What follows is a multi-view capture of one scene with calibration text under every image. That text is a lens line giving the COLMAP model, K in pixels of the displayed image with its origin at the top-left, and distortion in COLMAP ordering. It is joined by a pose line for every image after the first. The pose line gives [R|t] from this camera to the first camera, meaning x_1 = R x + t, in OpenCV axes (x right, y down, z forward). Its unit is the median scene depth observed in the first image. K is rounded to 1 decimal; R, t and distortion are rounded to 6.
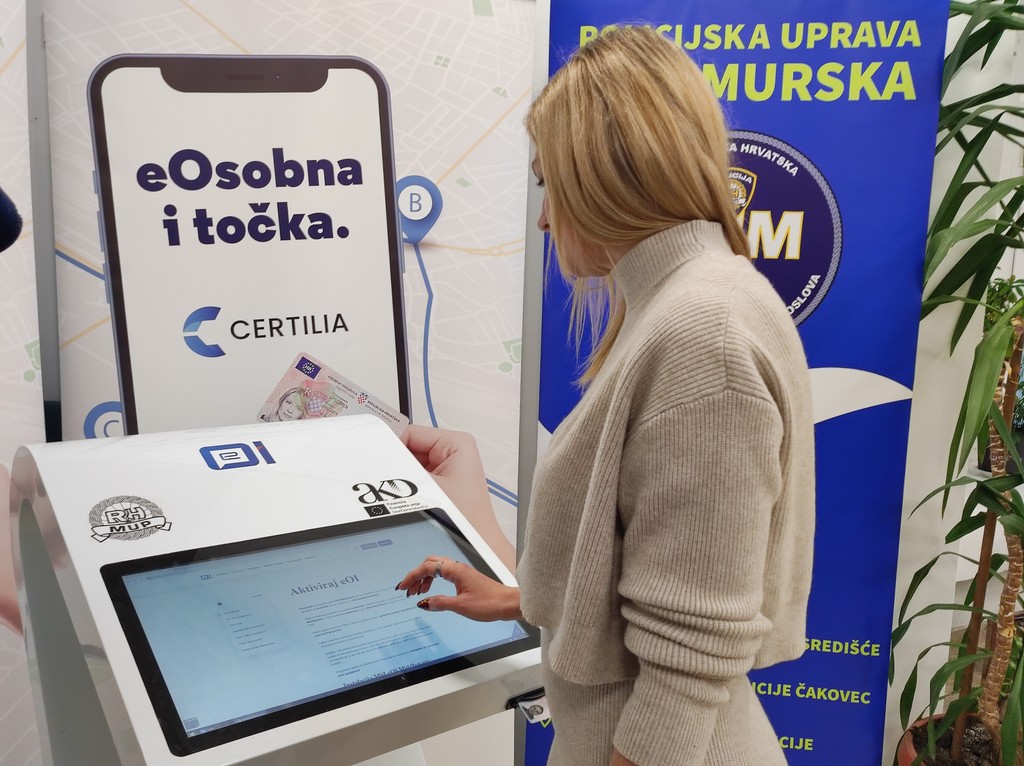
lens RADIAL K [[915.9, 0, 513.8], [0, 915.9, 379.1], [0, 0, 1]] dist [0.023564, -0.020288]
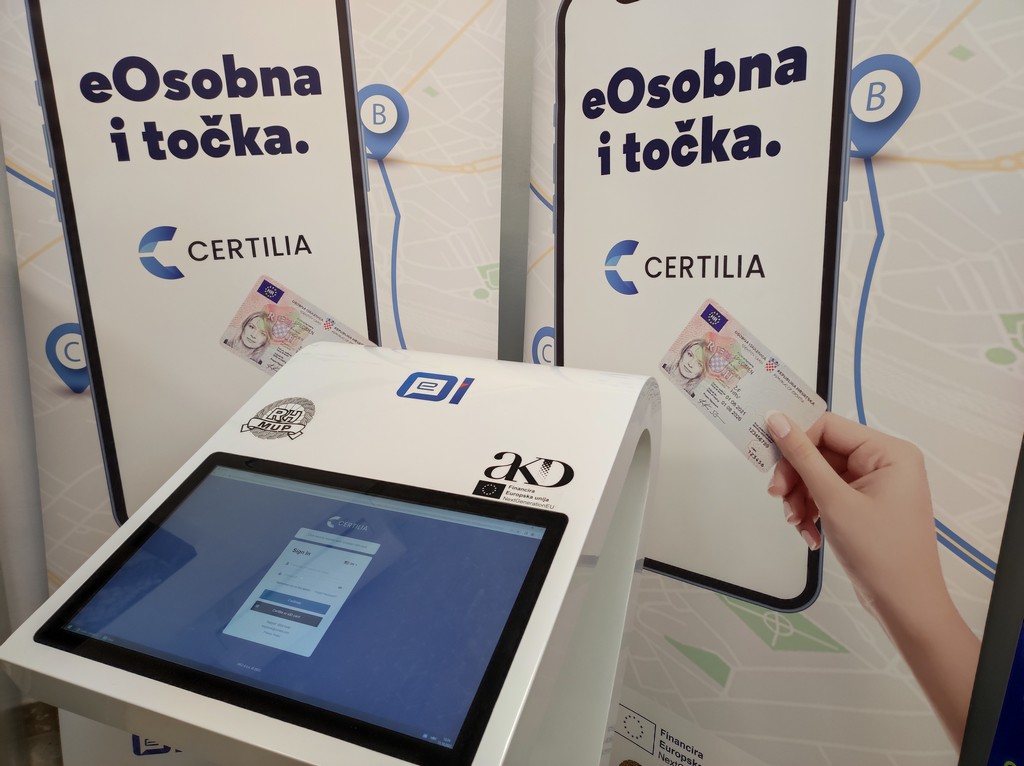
lens RADIAL K [[741.6, 0, 512.6], [0, 741.6, 387.5], [0, 0, 1]] dist [0.012191, -0.006026]
pose [[0.504068, 0.191527, -0.842160, 0.270746], [-0.125914, 0.980979, 0.147733, -0.027285], [0.854436, 0.031572, 0.518596, 0.493976]]
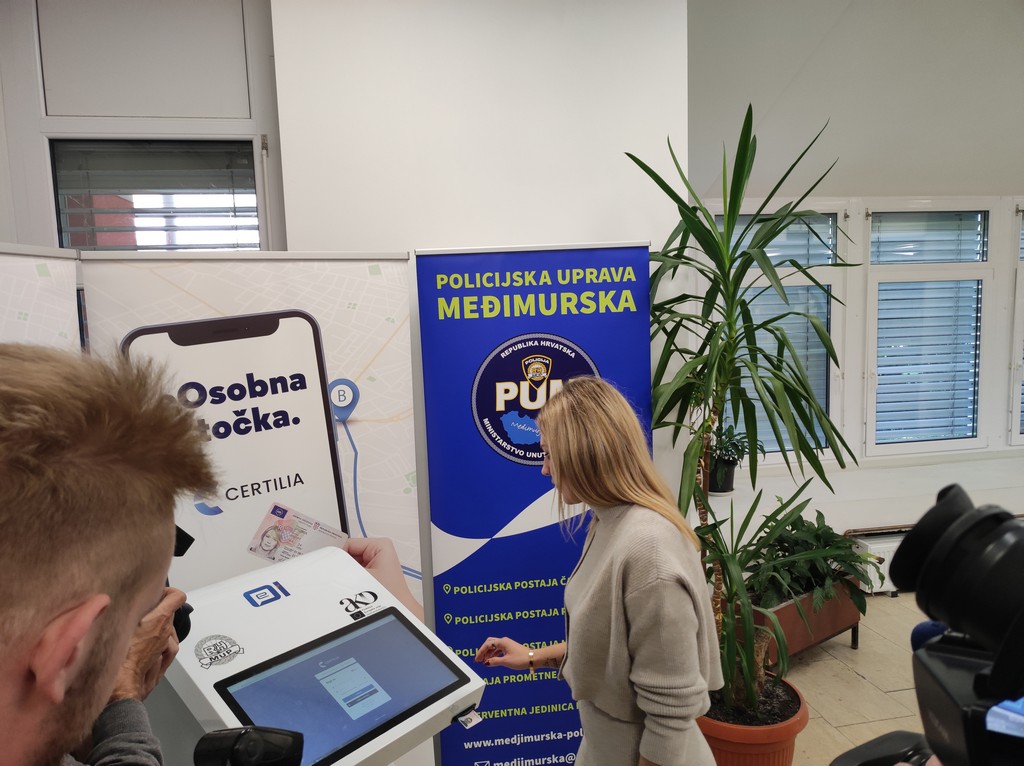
lens RADIAL K [[750.1, 0, 523.4], [0, 750.1, 371.0], [0, 0, 1]] dist [0.013938, -0.005183]
pose [[0.972372, -0.086140, 0.216962, -0.081885], [0.096529, 0.994615, -0.037734, -0.159363], [-0.212543, 0.057635, 0.975450, -0.313679]]
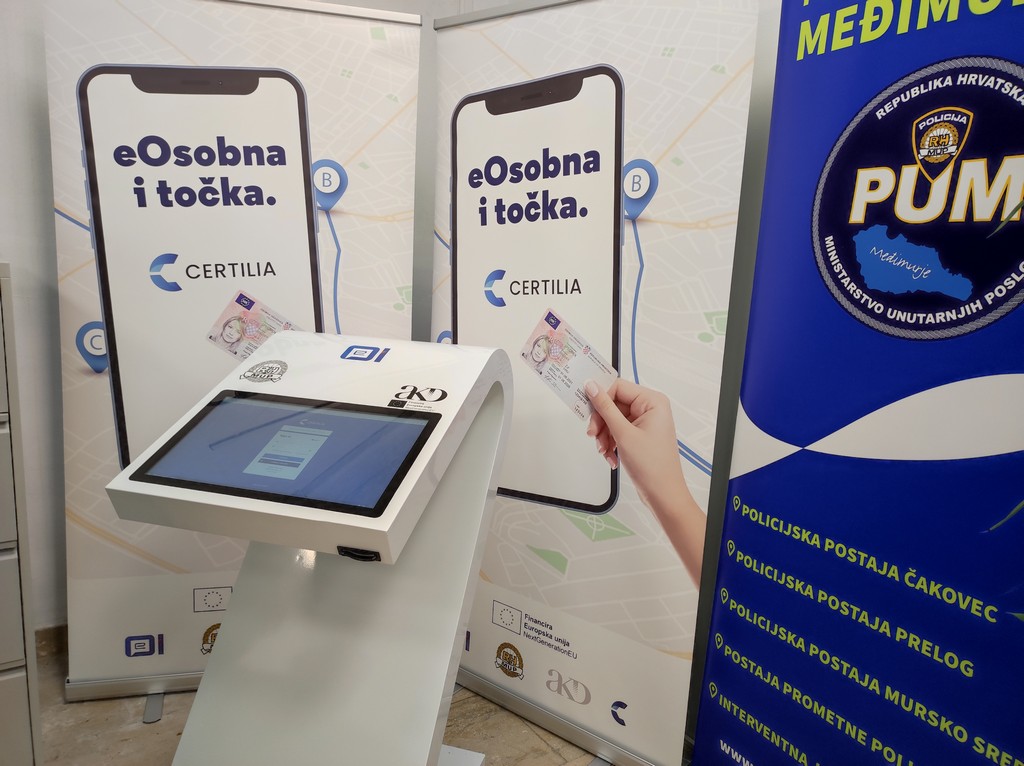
lens RADIAL K [[742.7, 0, 517.1], [0, 742.7, 387.7], [0, 0, 1]] dist [0.021924, -0.025327]
pose [[0.586720, 0.138893, -0.797790, 0.589024], [-0.137726, 0.987943, 0.070710, 0.013885], [0.797992, 0.068390, 0.598775, 0.350594]]
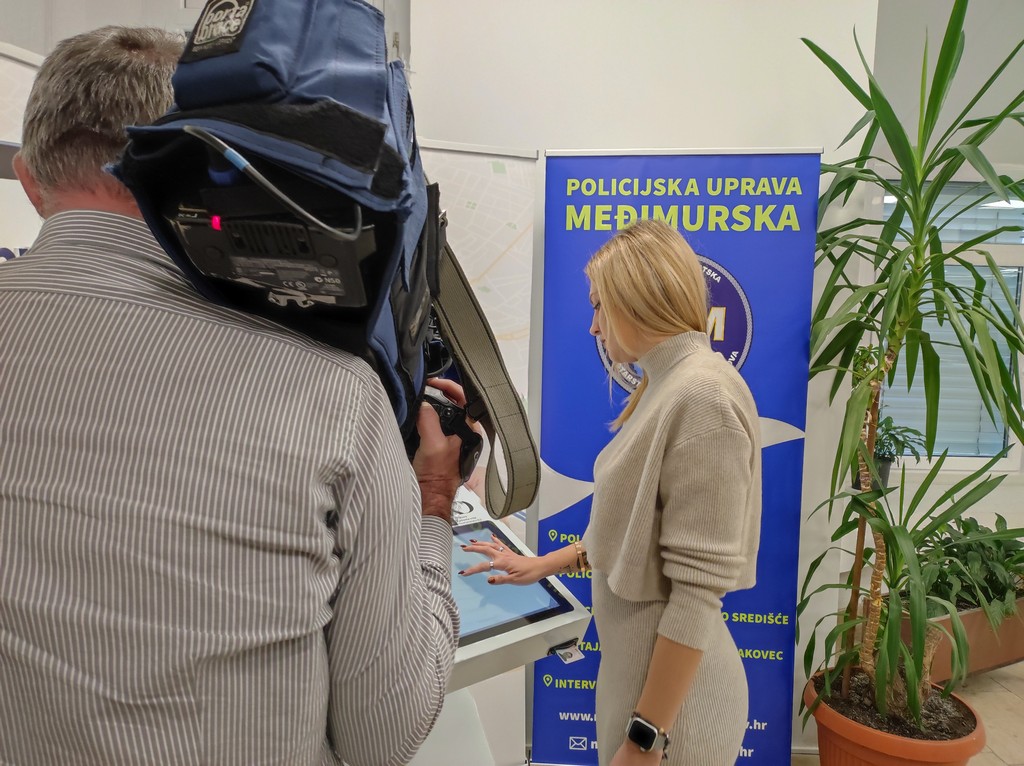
lens RADIAL K [[742.7, 0, 517.1], [0, 742.7, 387.7], [0, 0, 1]] dist [0.021924, -0.025327]
pose [[0.998648, -0.012069, 0.050569, -0.070117], [0.014923, 0.998293, -0.056458, 0.002977], [-0.049802, 0.057136, 0.997123, -0.132932]]
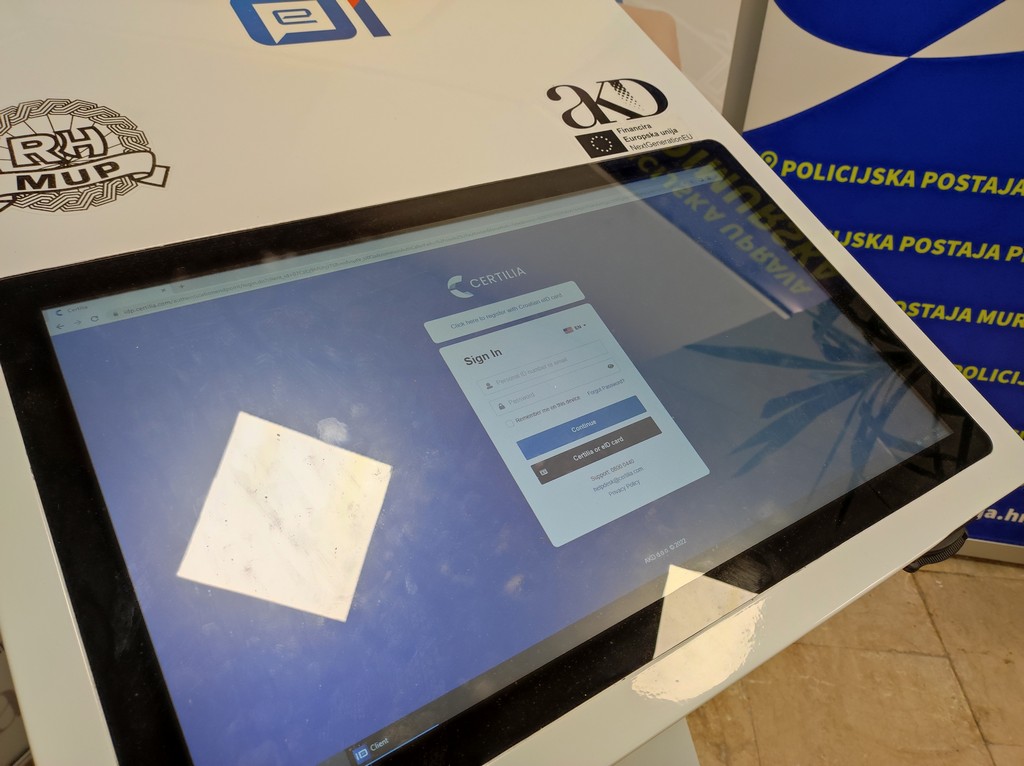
lens RADIAL K [[766.7, 0, 516.2], [0, 766.7, 379.6], [0, 0, 1]] dist [0.012038, -0.001570]
pose [[0.996856, 0.045095, -0.065156, -0.116667], [-0.011255, 0.894506, 0.446914, 0.052691], [0.078436, -0.444775, 0.892201, 0.413735]]
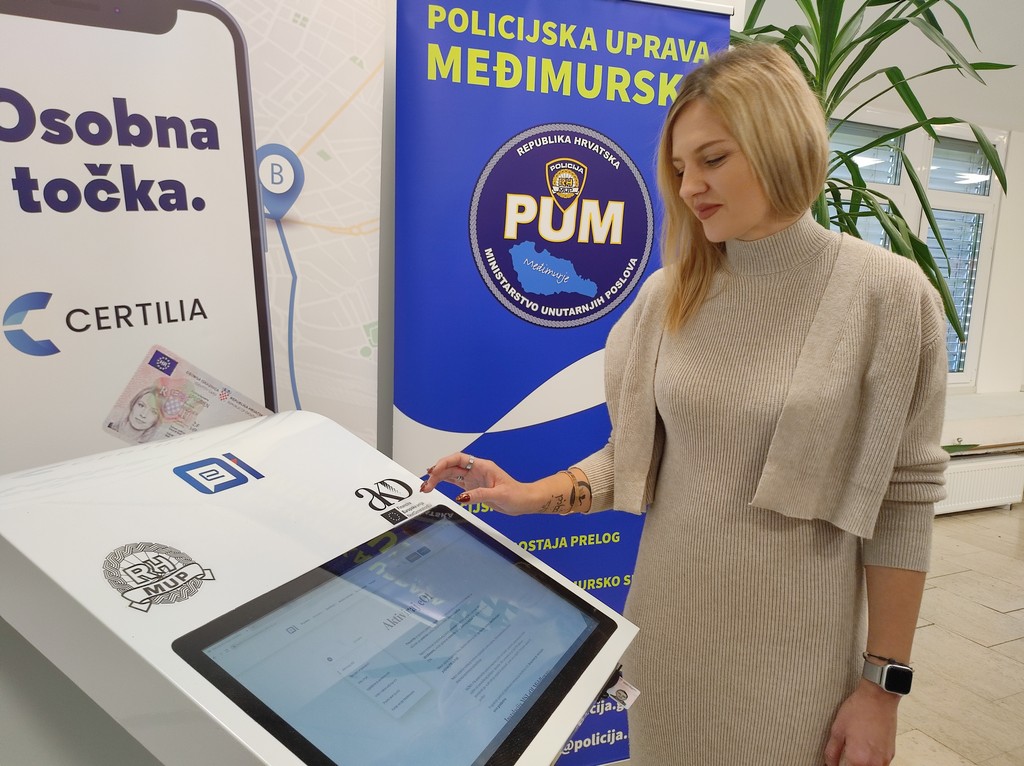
lens RADIAL K [[814.5, 0, 512.4], [0, 814.5, 381.0], [0, 0, 1]] dist [0.011638, -0.021156]
pose [[0.884769, -0.062371, 0.461838, -0.290392], [0.049965, 0.997987, 0.039057, -0.009032], [-0.463344, -0.011481, 0.886104, 0.180923]]
